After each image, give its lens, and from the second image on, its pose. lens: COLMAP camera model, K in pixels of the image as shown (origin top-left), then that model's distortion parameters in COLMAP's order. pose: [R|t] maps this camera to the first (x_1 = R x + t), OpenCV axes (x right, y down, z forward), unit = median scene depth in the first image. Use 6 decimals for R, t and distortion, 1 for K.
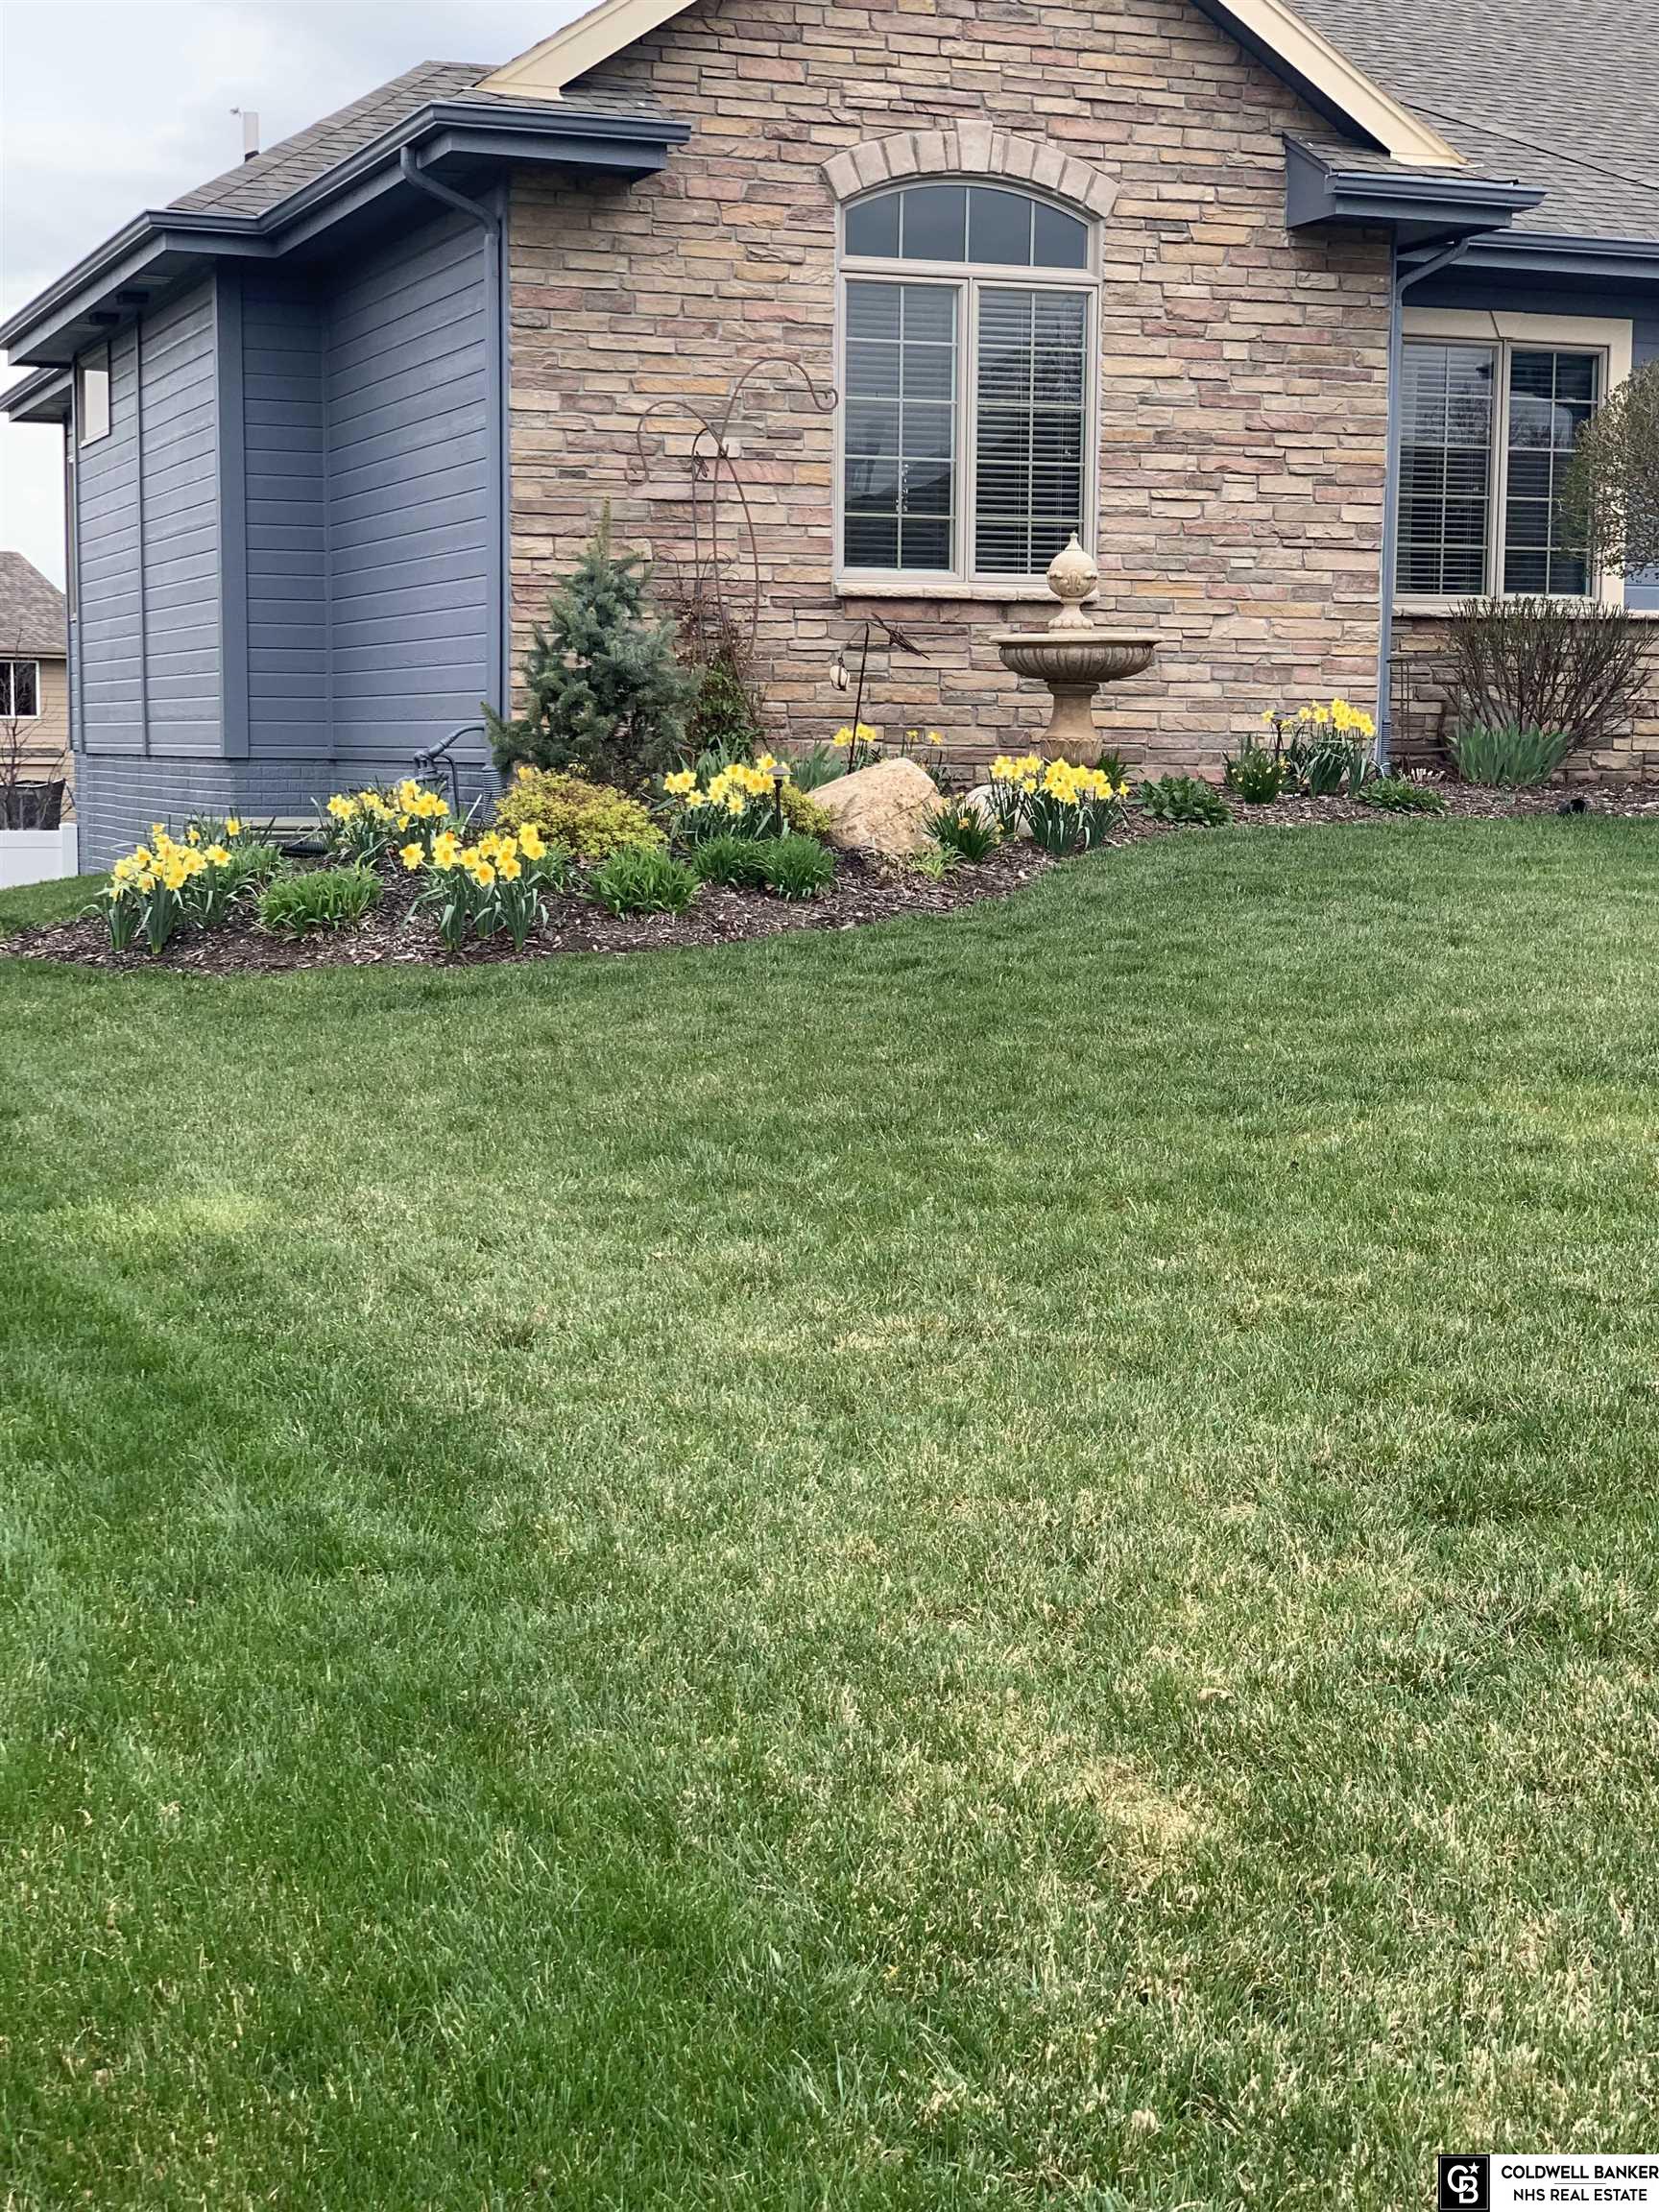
lens RADIAL K [[3337.7, 0, 810.3], [0, 3337.7, 978.1], [0, 0, 1]] dist [0.100167, 0.000000]
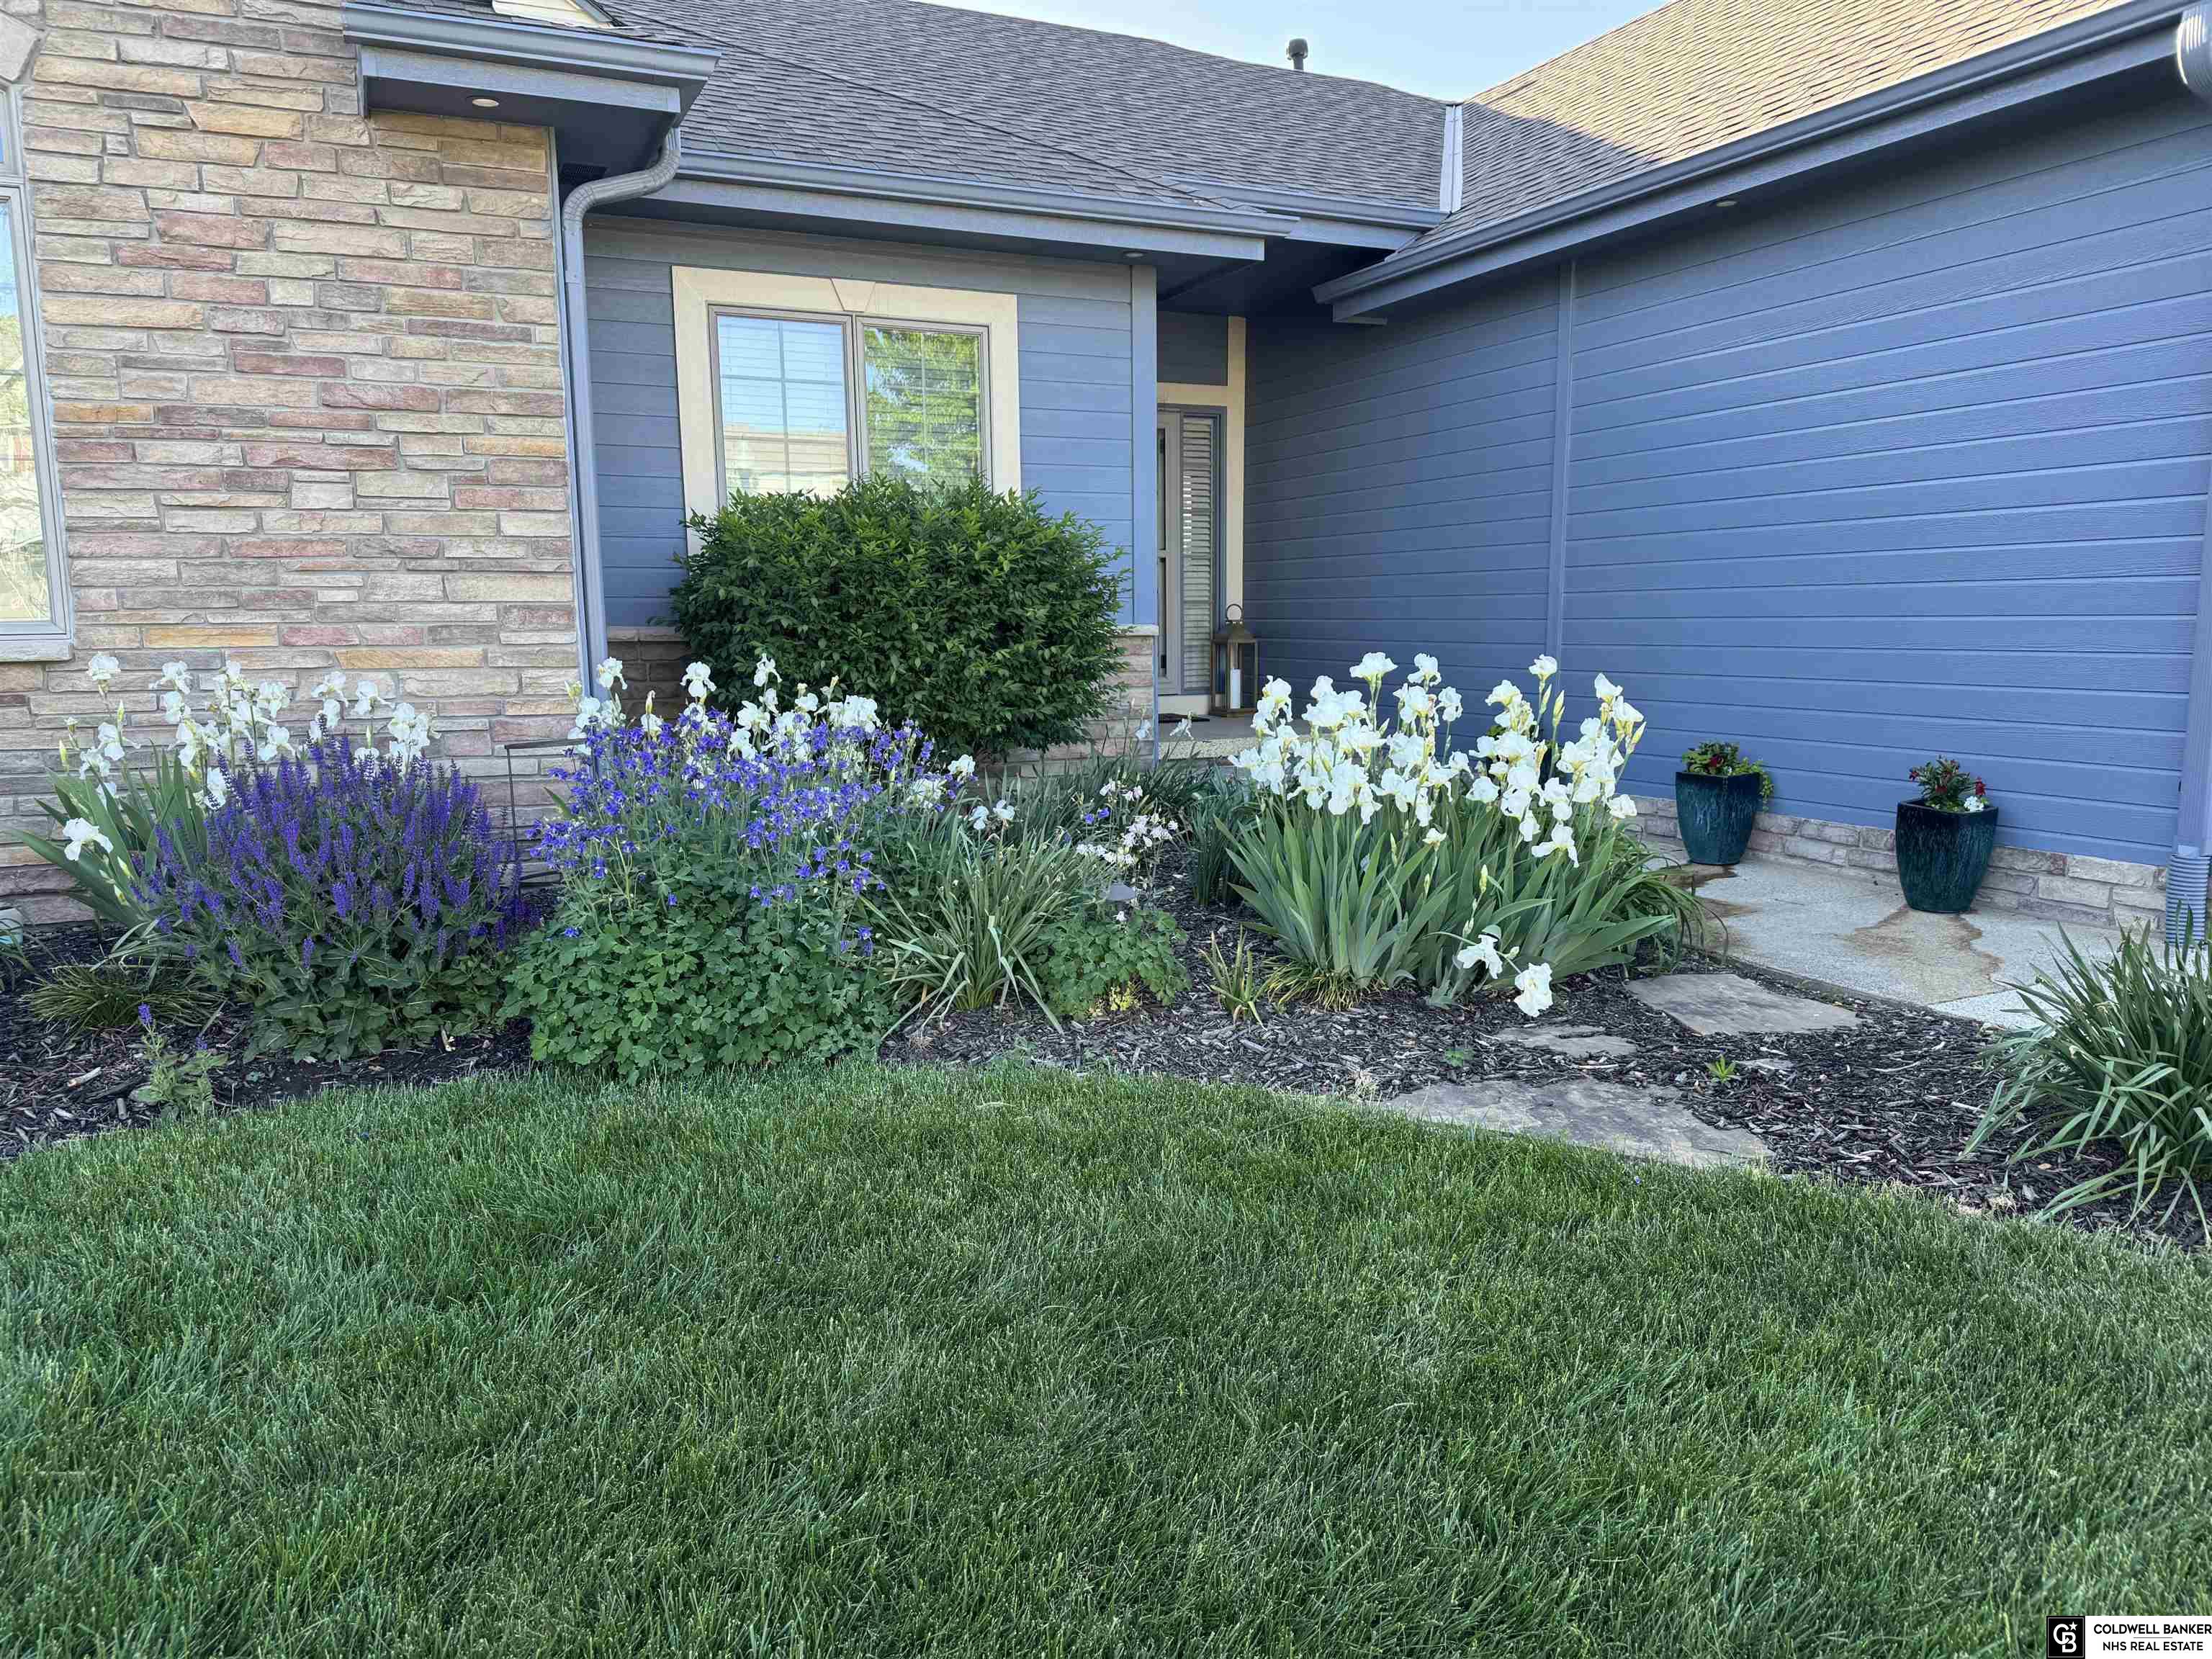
lens RADIAL K [[1567.3, 0, 1100.2], [0, 1567.3, 831.2], [0, 0, 1]] dist [0.029363, -0.025136]
pose [[0.998631, -0.031648, 0.041636, 0.280466], [0.029222, 0.997909, 0.057647, -0.089805], [-0.043374, -0.056351, 0.997468, 0.663777]]
